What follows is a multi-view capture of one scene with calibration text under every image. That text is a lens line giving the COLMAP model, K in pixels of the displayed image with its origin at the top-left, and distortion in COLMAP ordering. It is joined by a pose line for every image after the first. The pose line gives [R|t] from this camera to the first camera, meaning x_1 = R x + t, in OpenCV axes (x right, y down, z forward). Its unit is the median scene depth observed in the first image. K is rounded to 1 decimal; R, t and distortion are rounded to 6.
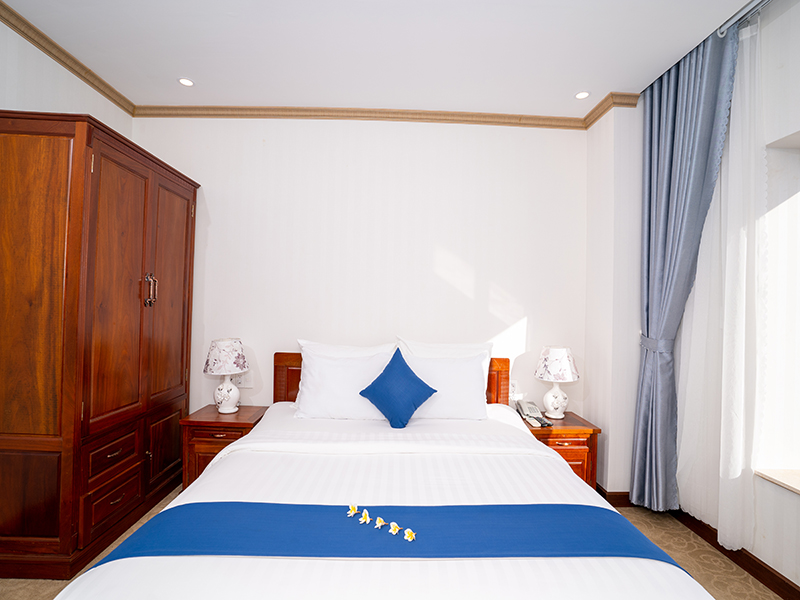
lens RADIAL K [[390.1, 0, 399.1], [0, 390.1, 303.4], [0, 0, 1]] dist [-0.070985, 0.028624]
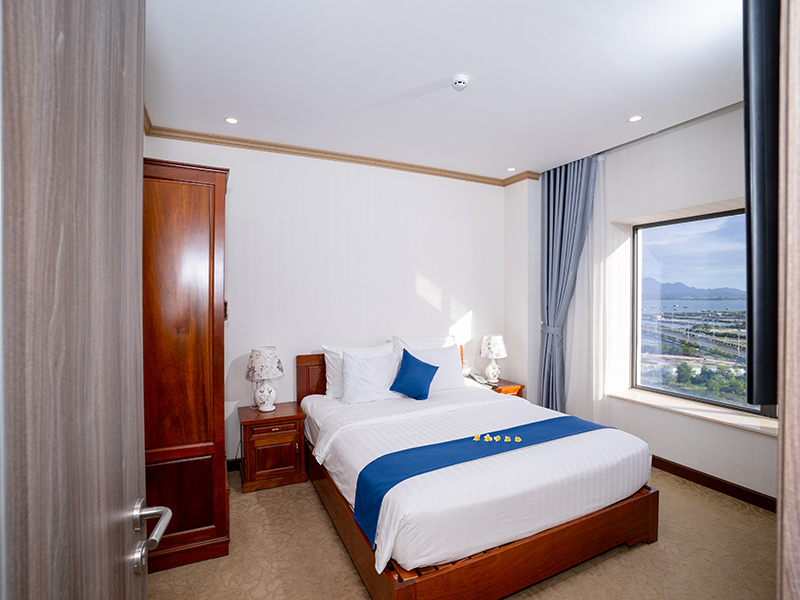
lens RADIAL K [[390.1, 0, 399.1], [0, 390.1, 303.4], [0, 0, 1]] dist [-0.070985, 0.028624]
pose [[0.909831, -0.033290, 0.413642, -0.603434], [0.020931, 0.999190, 0.034377, -0.077620], [-0.414451, -0.022619, 0.909790, -0.239750]]
